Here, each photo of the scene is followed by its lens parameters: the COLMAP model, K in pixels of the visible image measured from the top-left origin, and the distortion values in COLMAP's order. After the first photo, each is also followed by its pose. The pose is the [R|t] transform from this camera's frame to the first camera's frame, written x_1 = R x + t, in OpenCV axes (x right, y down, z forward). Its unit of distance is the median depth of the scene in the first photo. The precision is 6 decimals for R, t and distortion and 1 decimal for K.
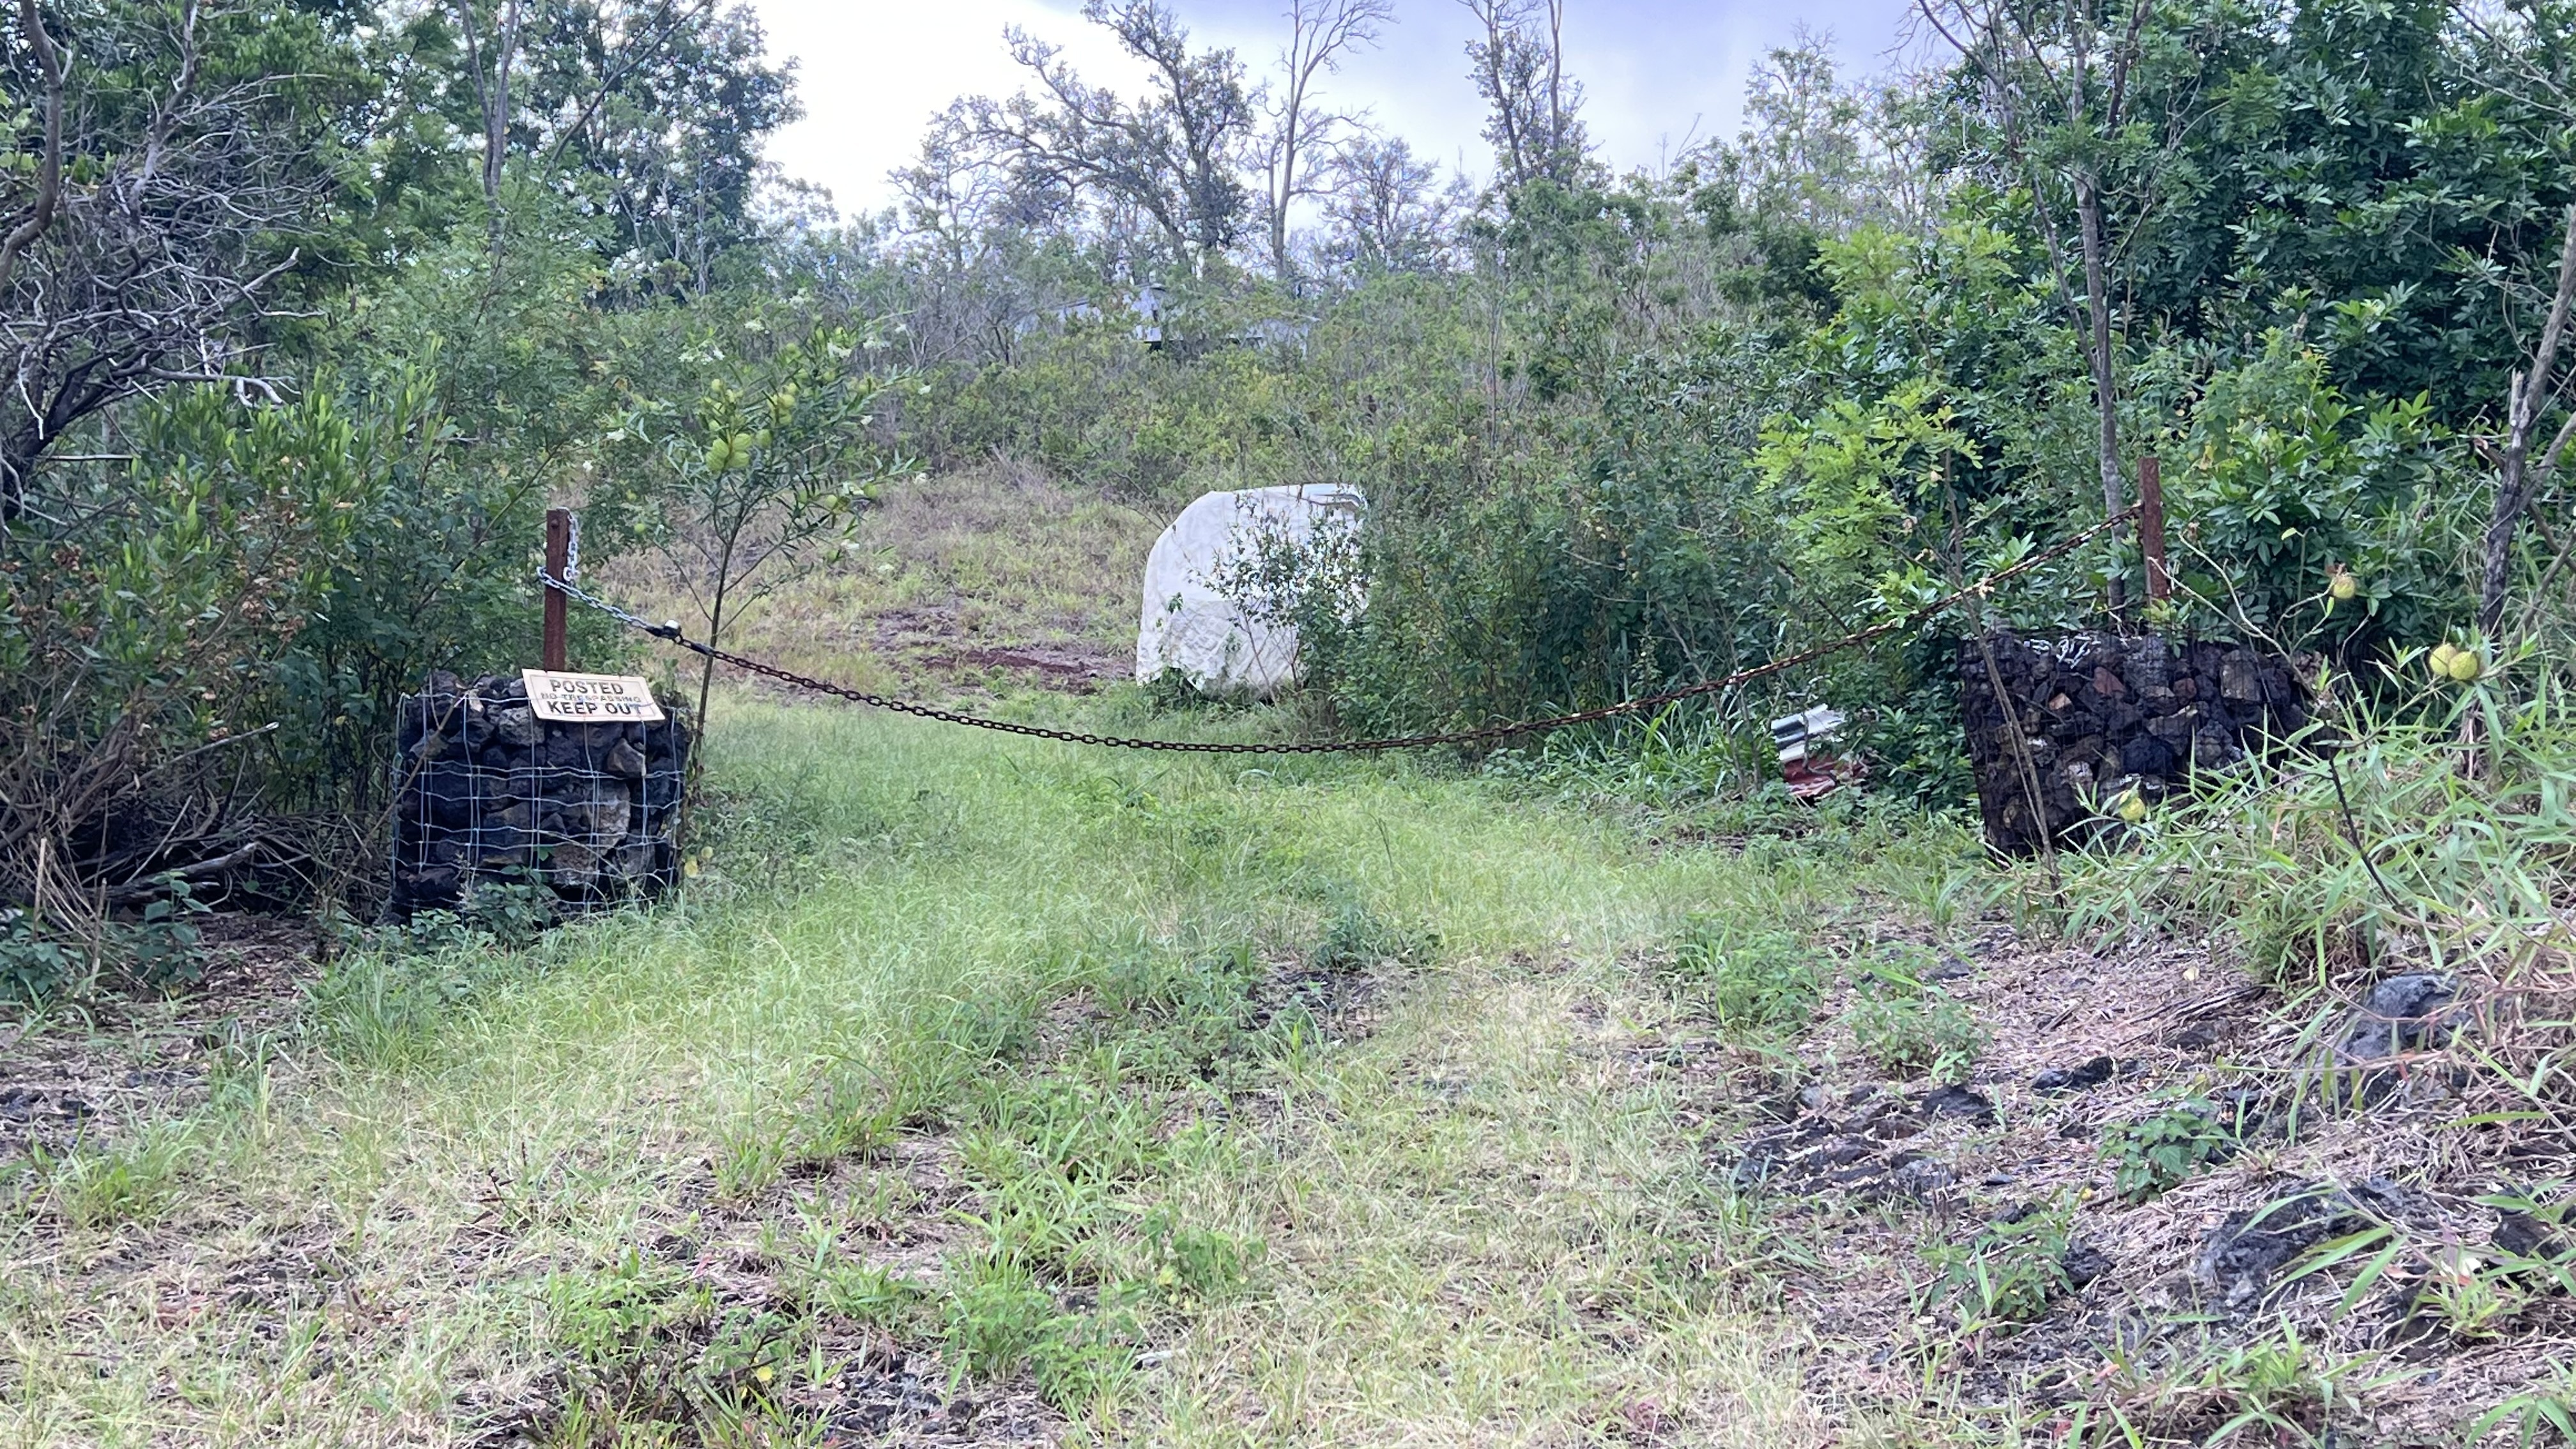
lens RADIAL K [[3403.4, 0, 1288.4], [0, 3403.4, 724.8], [0, 0, 1]] dist [0.019041, 0.000000]
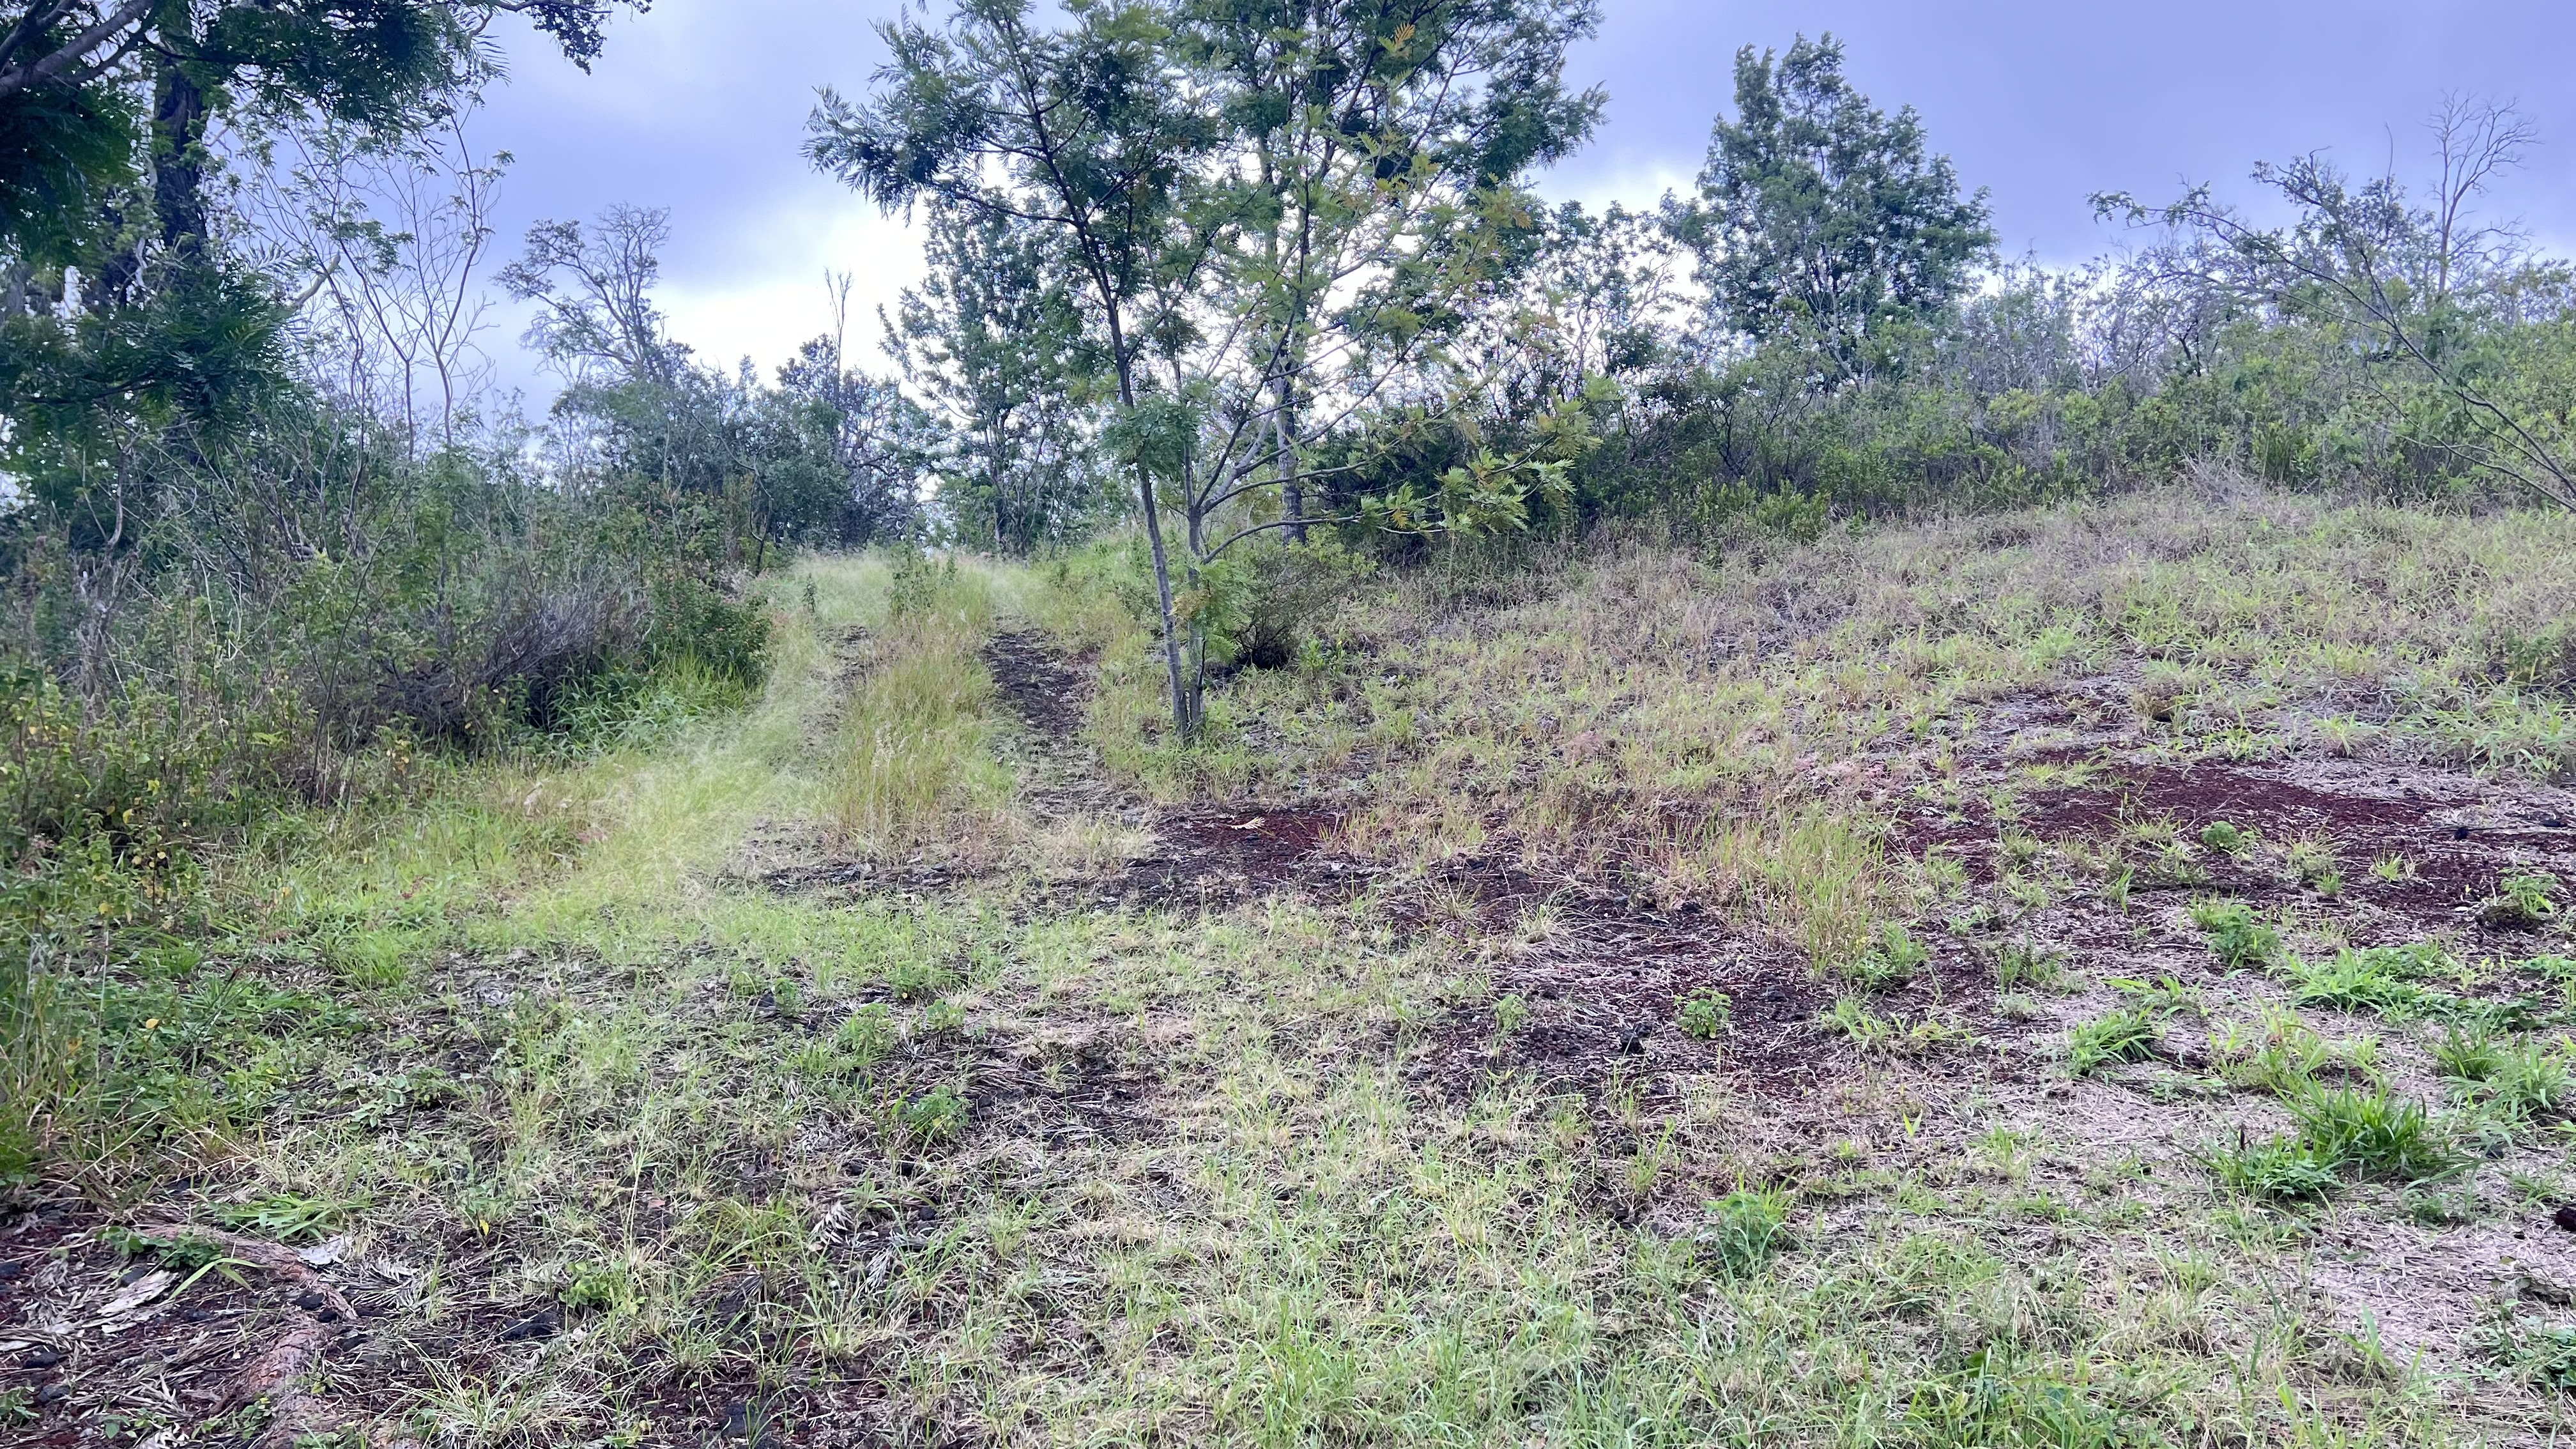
lens RADIAL K [[1953.6, 0, 1287.5], [0, 1953.6, 729.4], [0, 0, 1]] dist [0.010630, 0.003834]
pose [[0.868119, -0.032911, -0.495265, -0.026701], [0.032069, 0.999434, -0.010201, -0.012774], [0.495320, -0.007027, 0.868682, 0.299960]]
